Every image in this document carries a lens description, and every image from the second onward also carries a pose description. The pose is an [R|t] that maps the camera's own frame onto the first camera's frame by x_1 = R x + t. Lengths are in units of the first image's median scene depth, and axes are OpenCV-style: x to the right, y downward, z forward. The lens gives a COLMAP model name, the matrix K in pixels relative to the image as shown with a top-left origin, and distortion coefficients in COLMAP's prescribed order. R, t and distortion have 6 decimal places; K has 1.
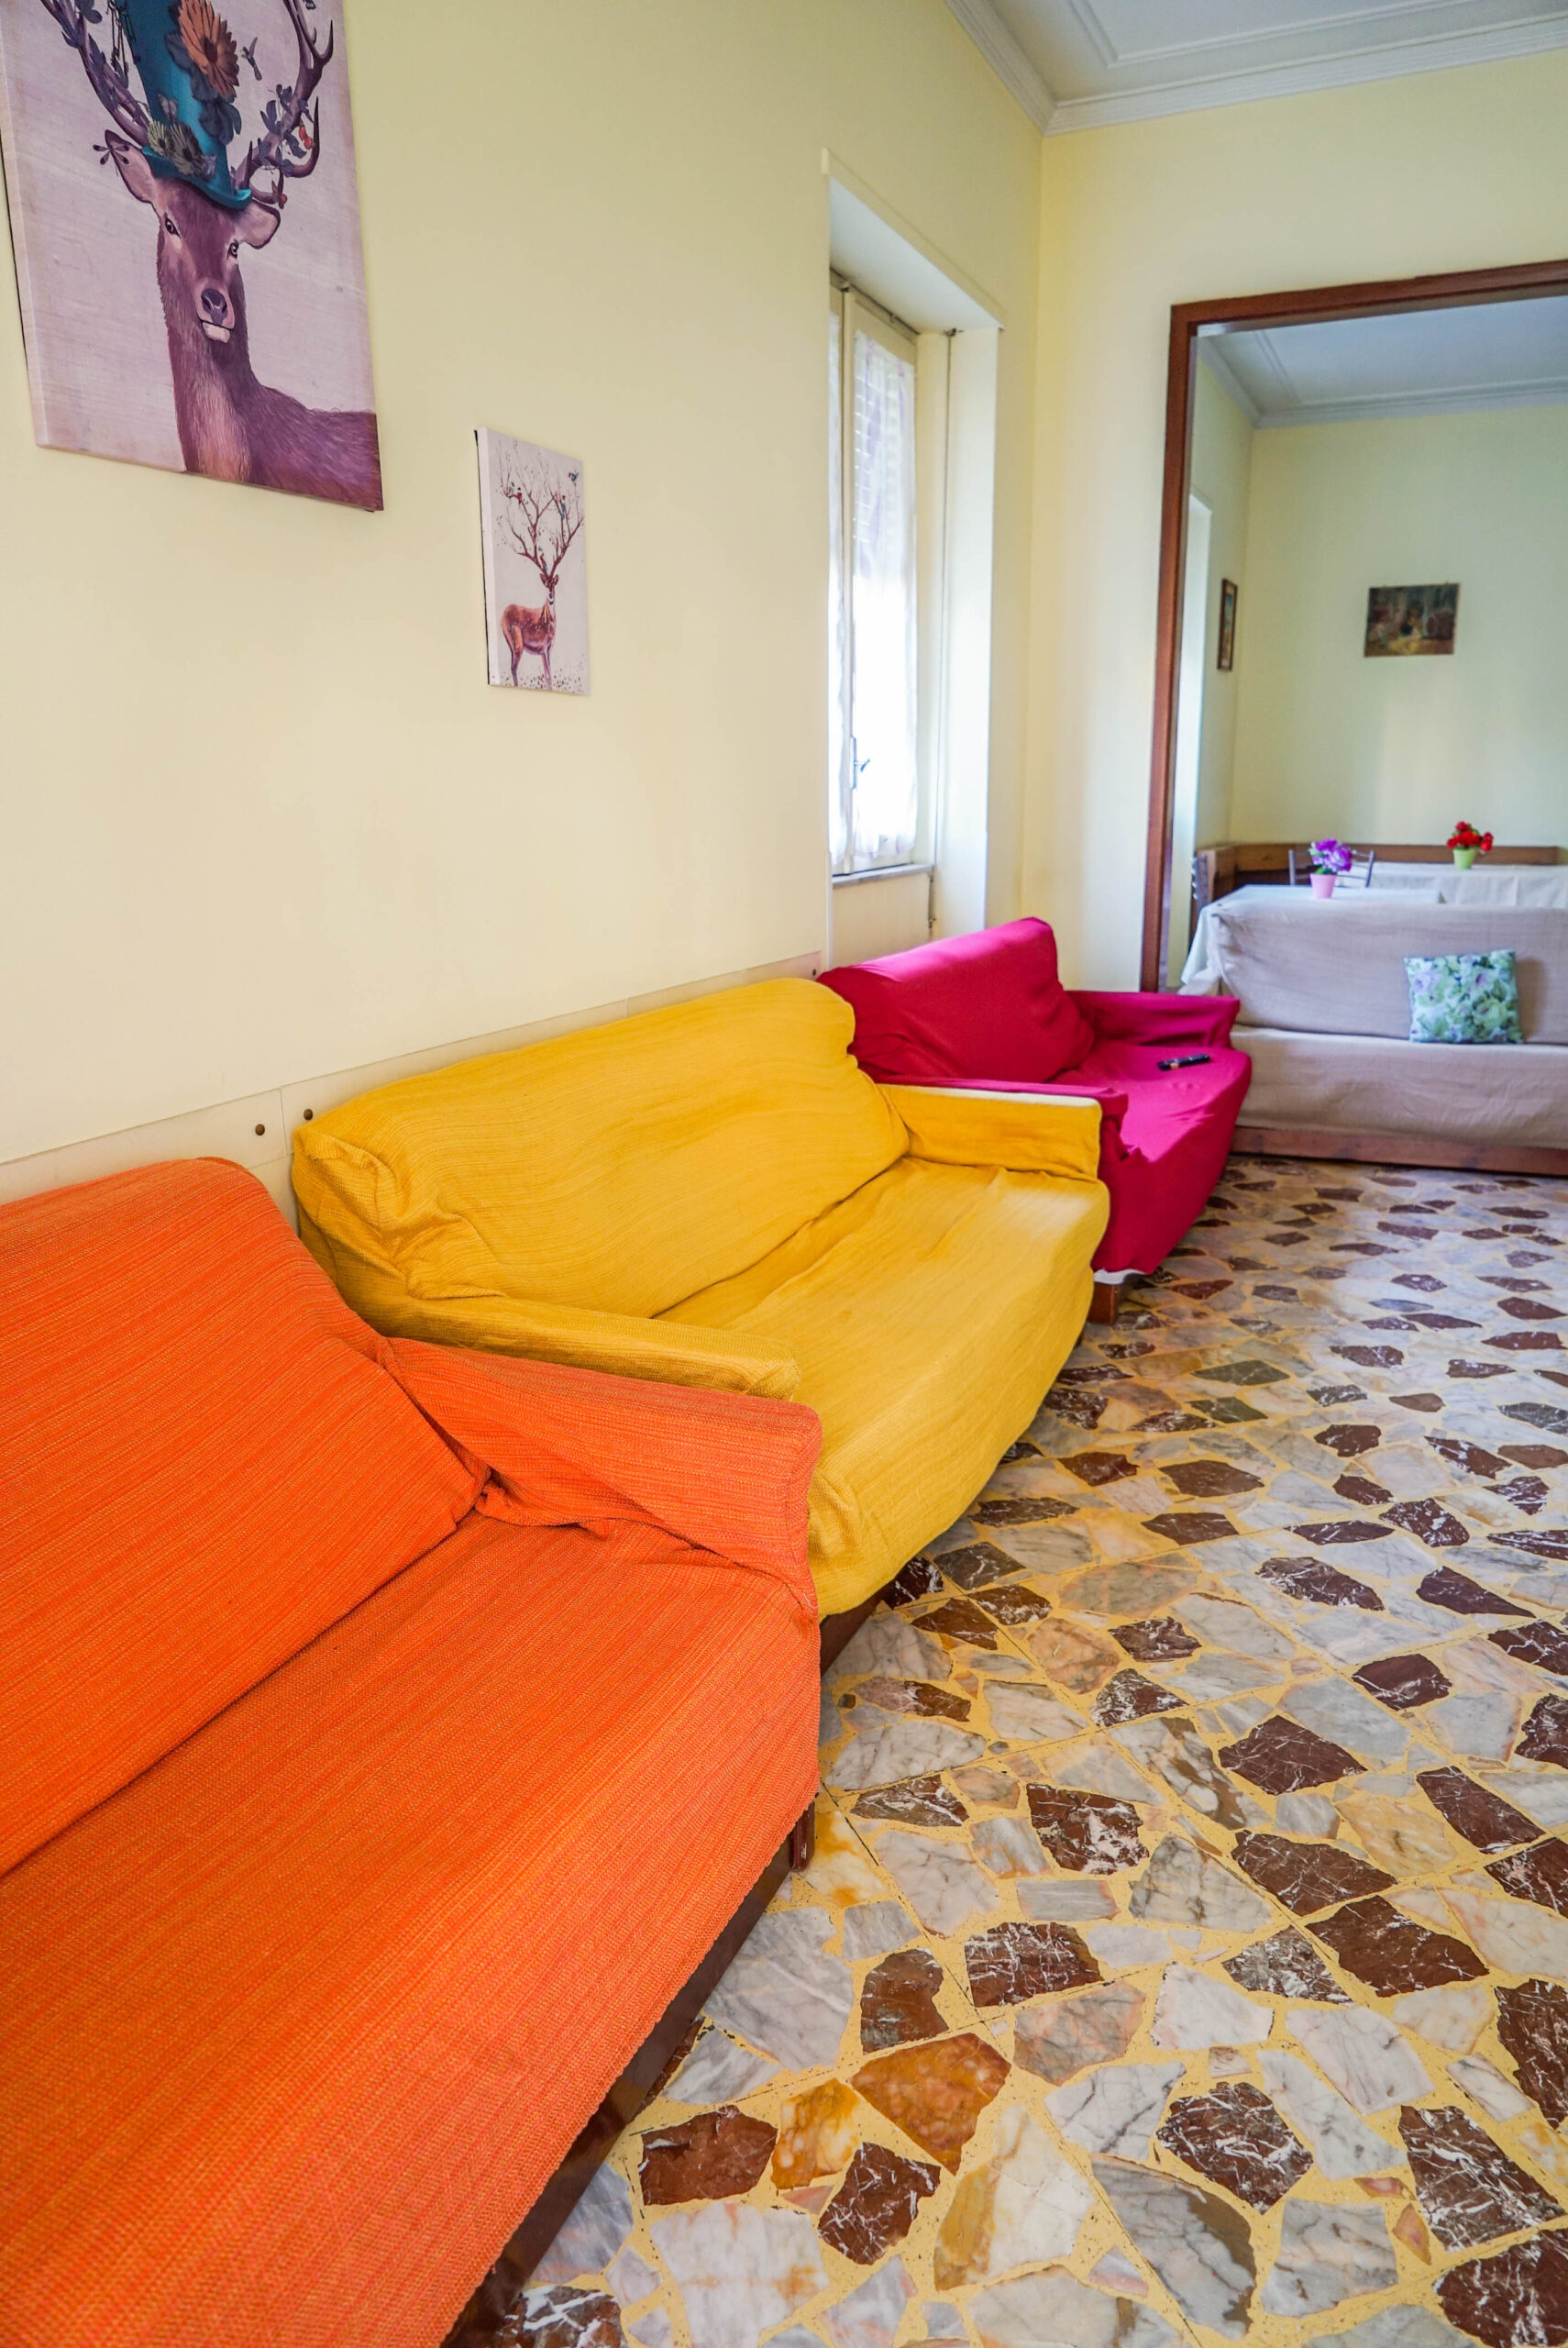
lens RADIAL K [[1642.1, 0, 781.6], [0, 1642.1, 1174.2], [0, 0, 1]] dist [-0.026087, 0.017086]
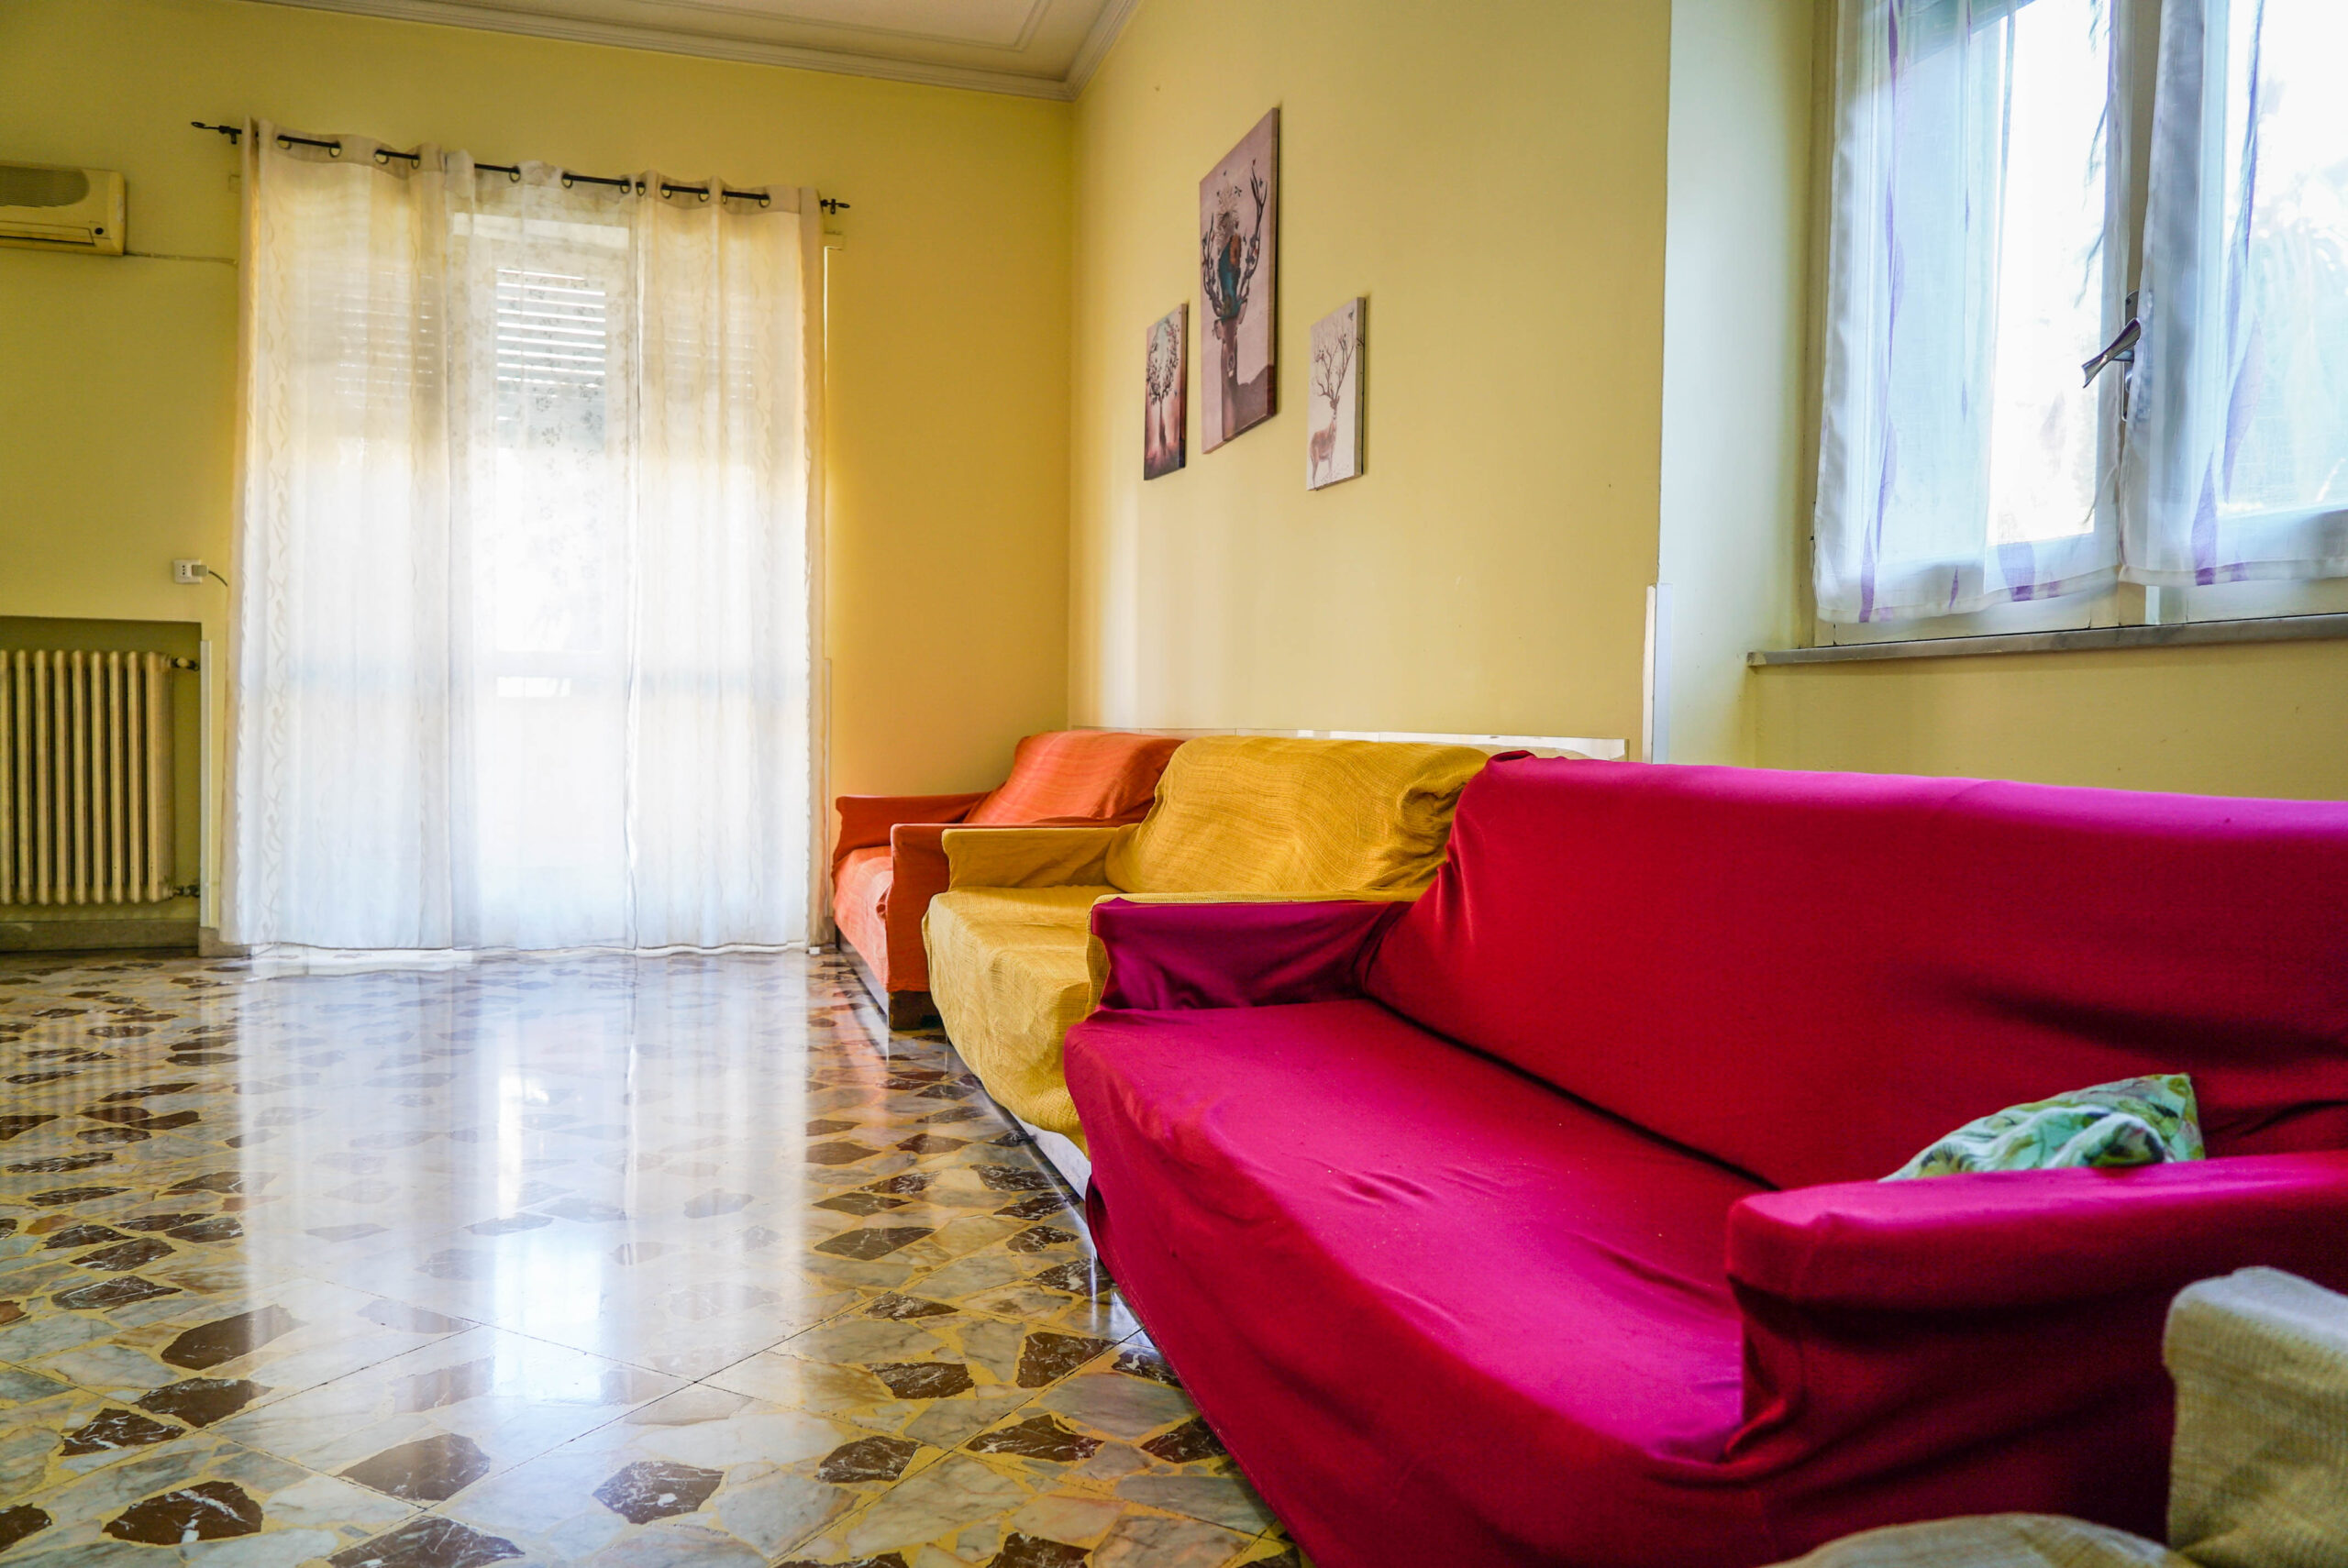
lens RADIAL K [[1675.8, 0, 1190.8], [0, 1675.8, 775.0], [0, 0, 1]] dist [-0.013758, 0.017074]
pose [[-0.767609, 0.016986, -0.640694, 0.598053], [-0.158414, 0.963604, 0.215341, -0.248375], [0.621033, 0.266793, -0.736980, 1.451529]]
